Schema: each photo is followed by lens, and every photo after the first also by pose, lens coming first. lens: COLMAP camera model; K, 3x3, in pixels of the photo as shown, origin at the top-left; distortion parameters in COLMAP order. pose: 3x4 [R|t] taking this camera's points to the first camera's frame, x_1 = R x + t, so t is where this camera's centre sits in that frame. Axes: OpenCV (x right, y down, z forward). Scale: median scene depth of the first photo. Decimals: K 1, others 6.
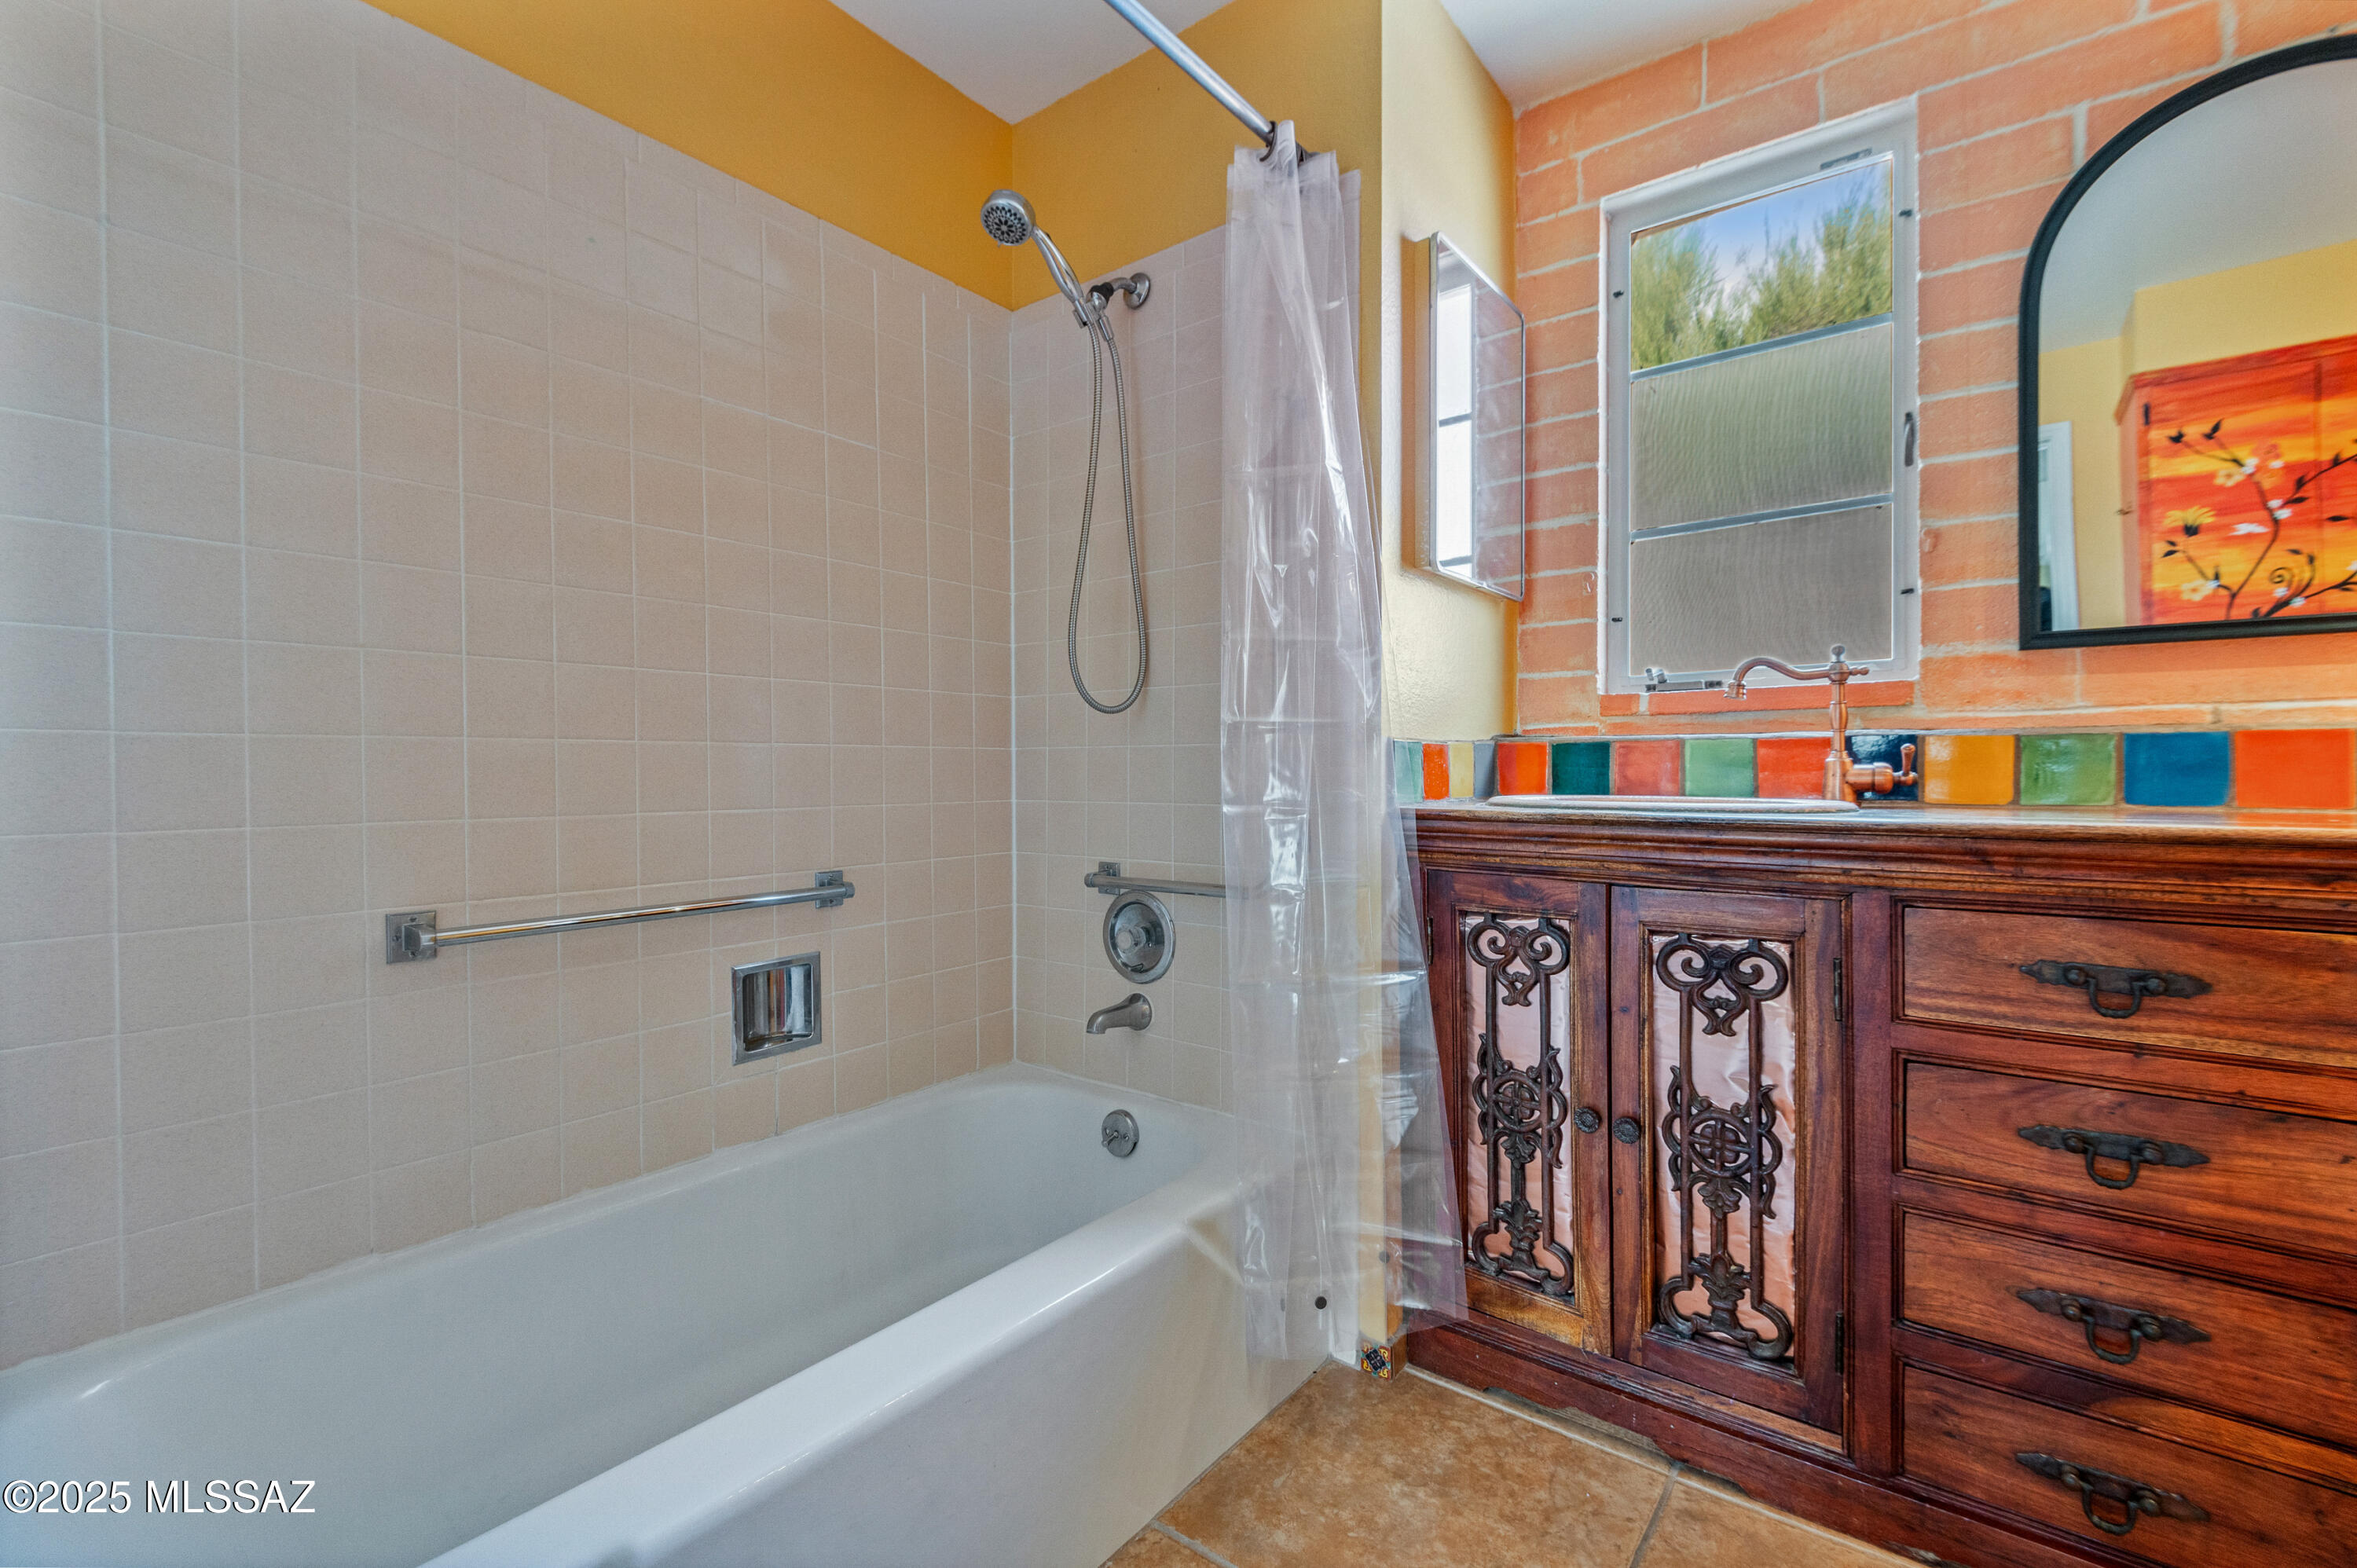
lens RADIAL K [[1023.5, 0, 1161.9], [0, 1023.5, 782.4], [0, 0, 1]] dist [-0.002735, 0.000098]
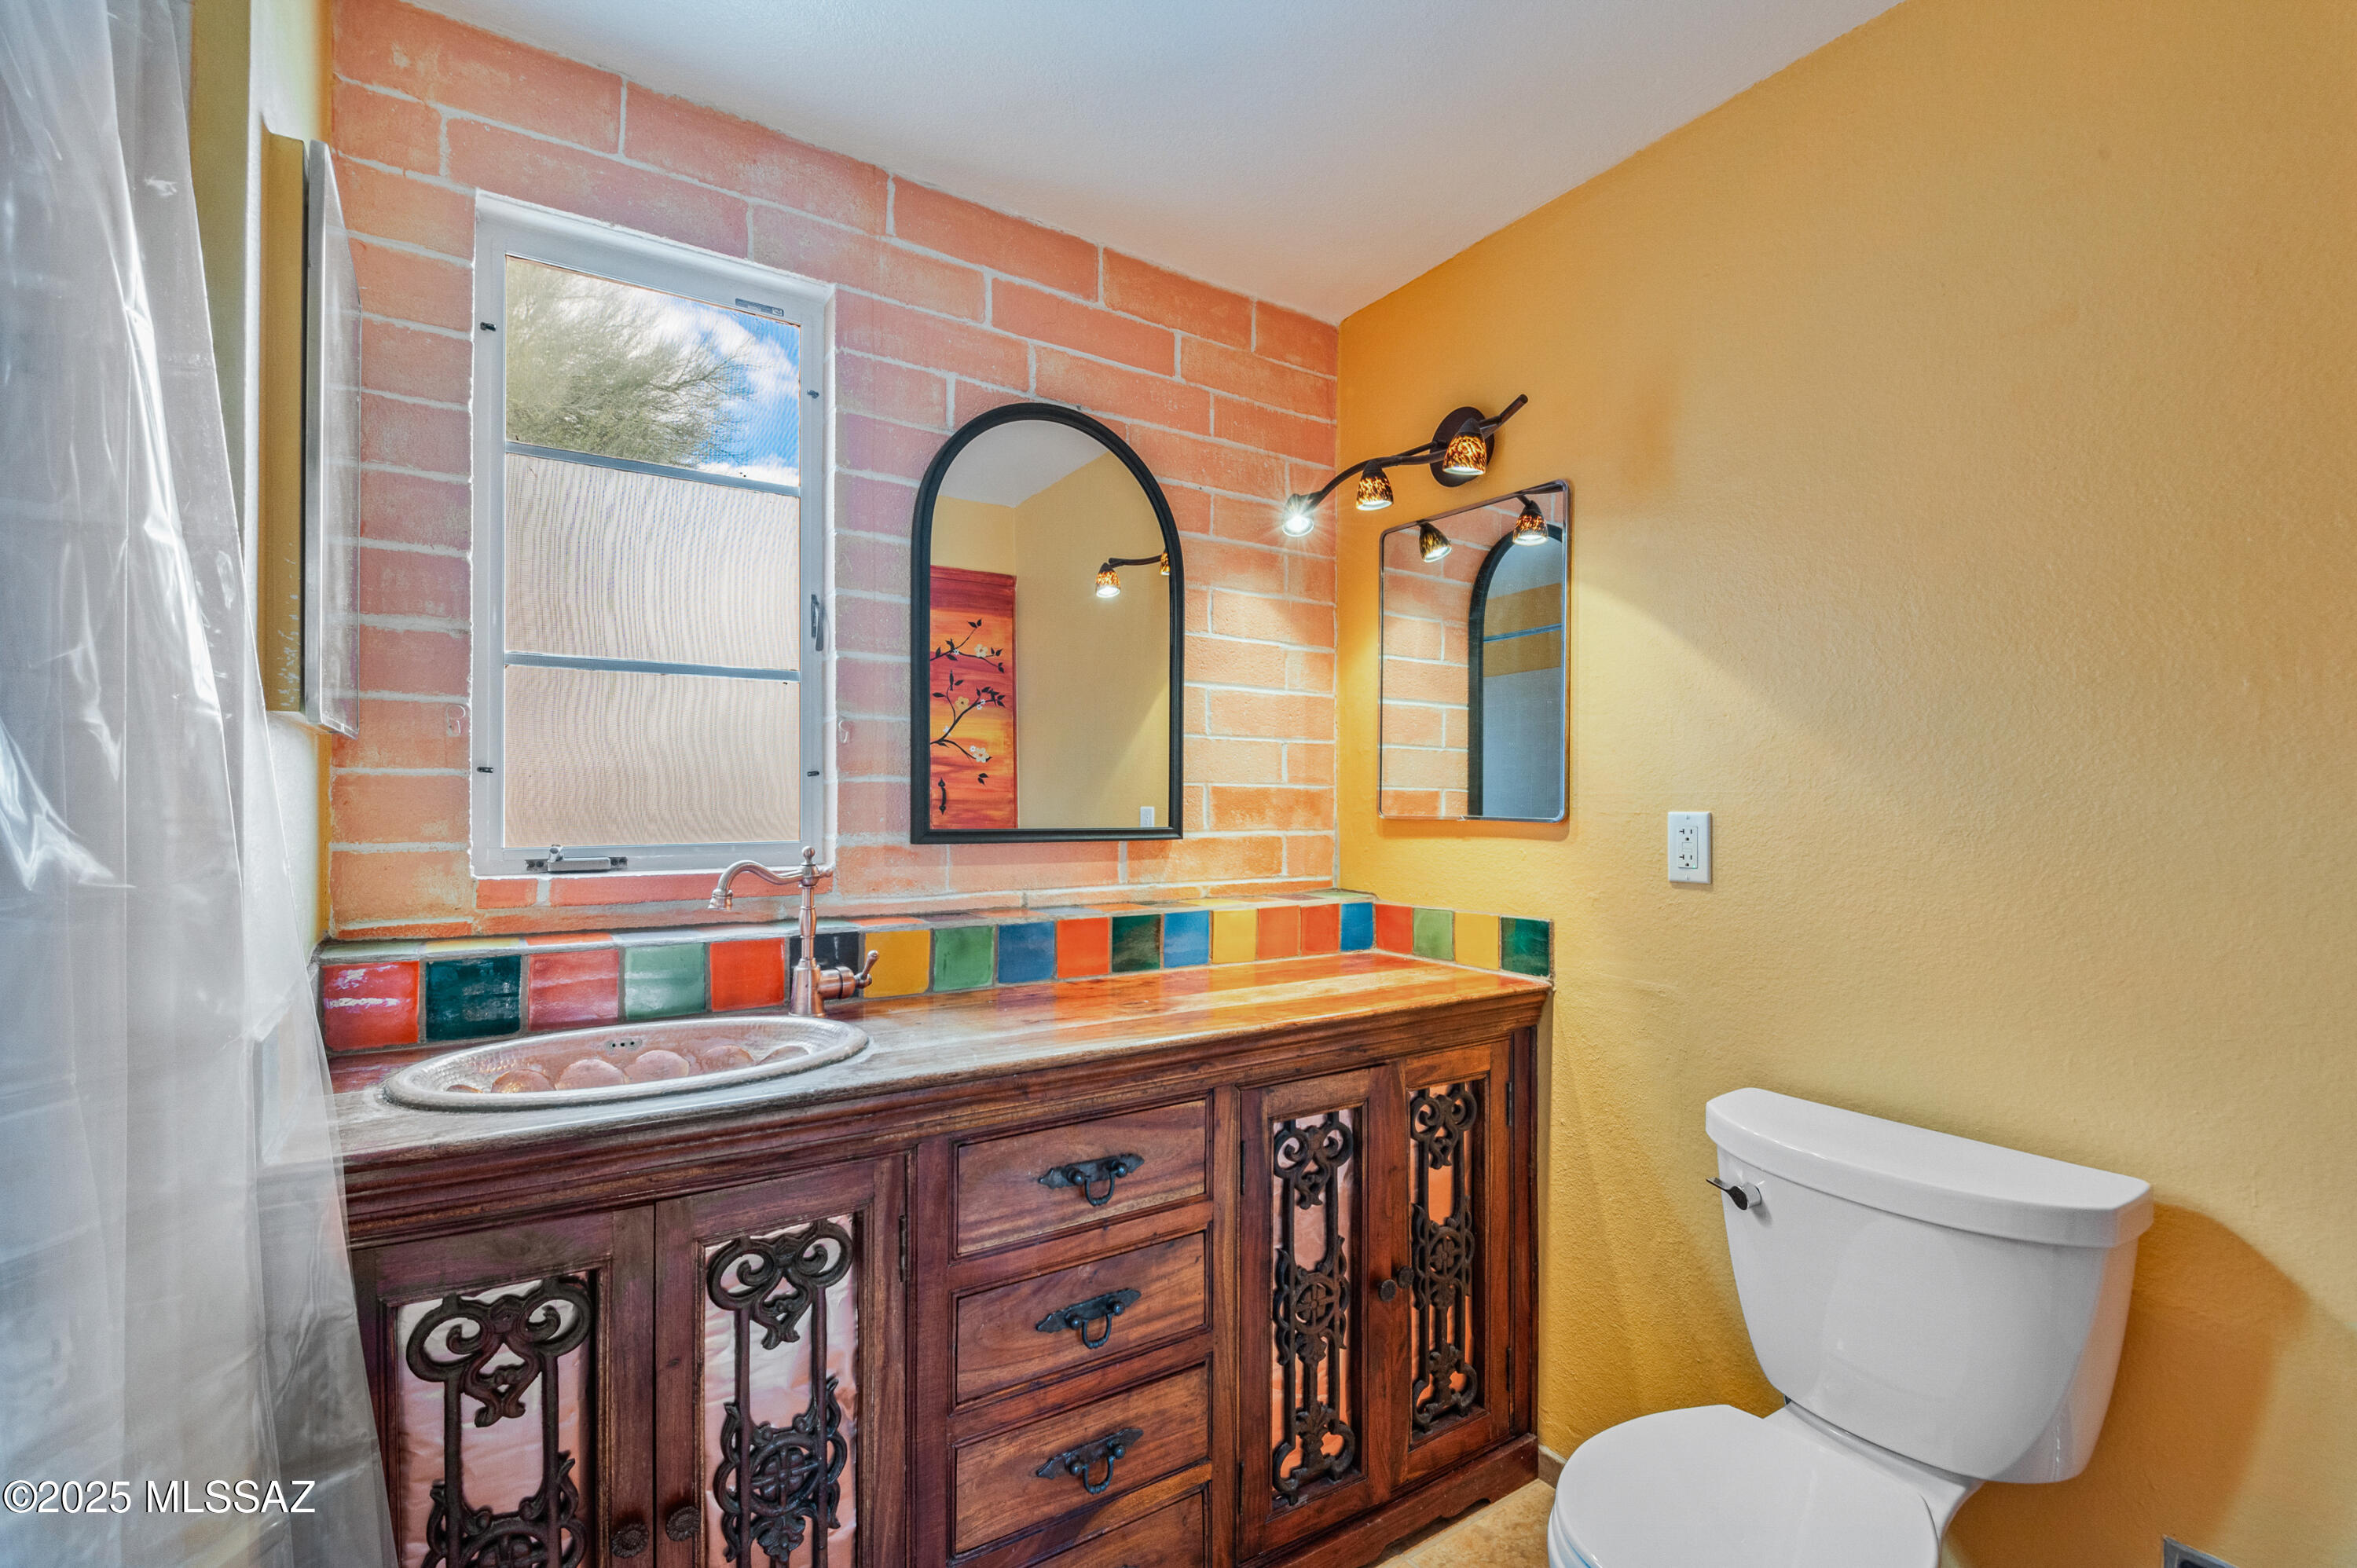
lens RADIAL K [[1058.7, 0, 1175.3], [0, 1058.7, 797.7], [0, 0, 1]] dist [-0.015344, -0.002255]
pose [[0.298655, 0.005267, 0.954347, -0.175355], [0.001616, 0.999981, -0.006024, -0.188230], [-0.954360, 0.003342, 0.298640, 0.429850]]
